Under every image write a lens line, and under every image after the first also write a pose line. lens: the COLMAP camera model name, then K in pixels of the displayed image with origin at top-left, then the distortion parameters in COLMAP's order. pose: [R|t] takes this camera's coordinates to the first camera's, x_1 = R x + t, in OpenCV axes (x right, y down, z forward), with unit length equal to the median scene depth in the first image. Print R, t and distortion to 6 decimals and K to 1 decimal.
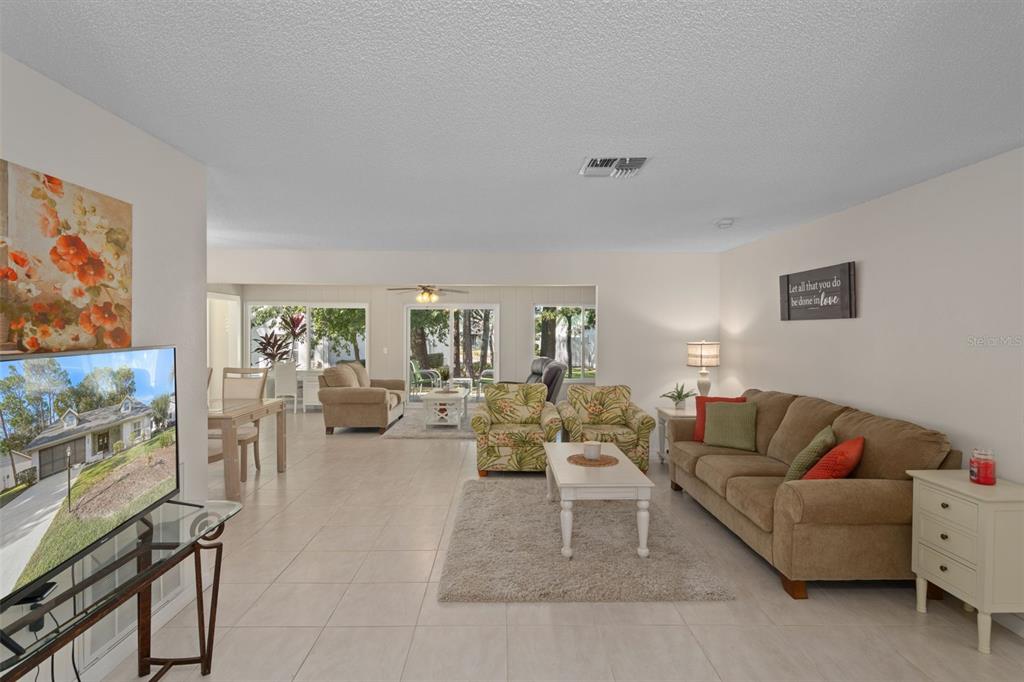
lens RADIAL K [[506.6, 0, 512.0], [0, 506.6, 341.0], [0, 0, 1]] dist [0.000393, 0.000157]
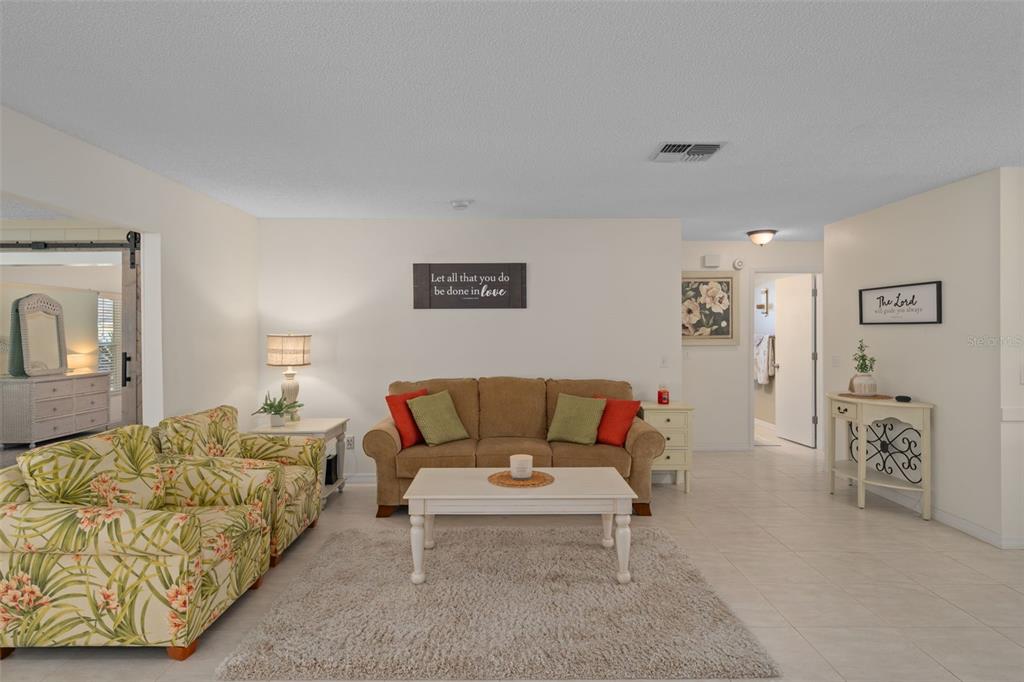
lens RADIAL K [[571.2, 0, 502.7], [0, 571.2, 334.6], [0, 0, 1]] dist [-0.003648, -0.000387]
pose [[0.022298, -0.011574, 0.999684, -0.483835], [0.022933, 0.999676, 0.011062, 0.001686], [-0.999488, 0.022679, 0.022556, 0.671288]]
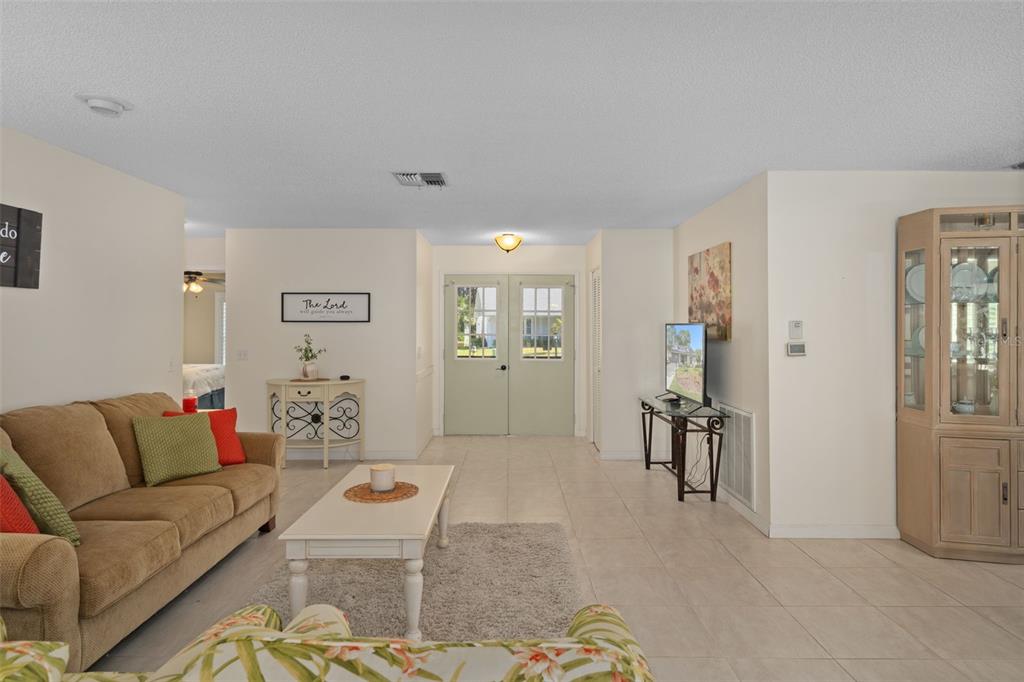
lens RADIAL K [[582.3, 0, 512.6], [0, 582.3, 321.7], [0, 0, 1]] dist [0.004025, 0.001746]
pose [[-0.999831, -0.005128, 0.017651, -0.022822], [-0.004902, 0.999906, 0.012807, -0.007708], [-0.017715, 0.012718, -0.999762, 1.208809]]
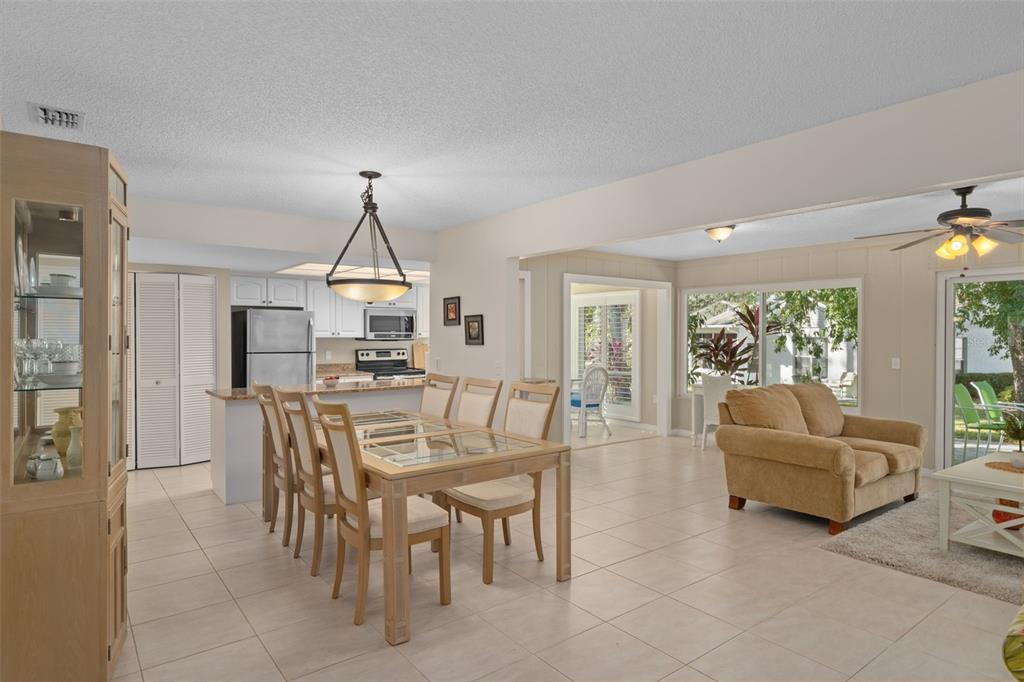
lens RADIAL K [[571.6, 0, 512.0], [0, 571.6, 341.0], [0, 0, 1]] dist [-0.000449, 0.000176]
pose [[0.585153, 0.004636, -0.810910, 0.008470], [-0.012209, 0.999921, -0.003094, 0.004370], [0.810831, 0.011711, 0.585163, 0.565358]]
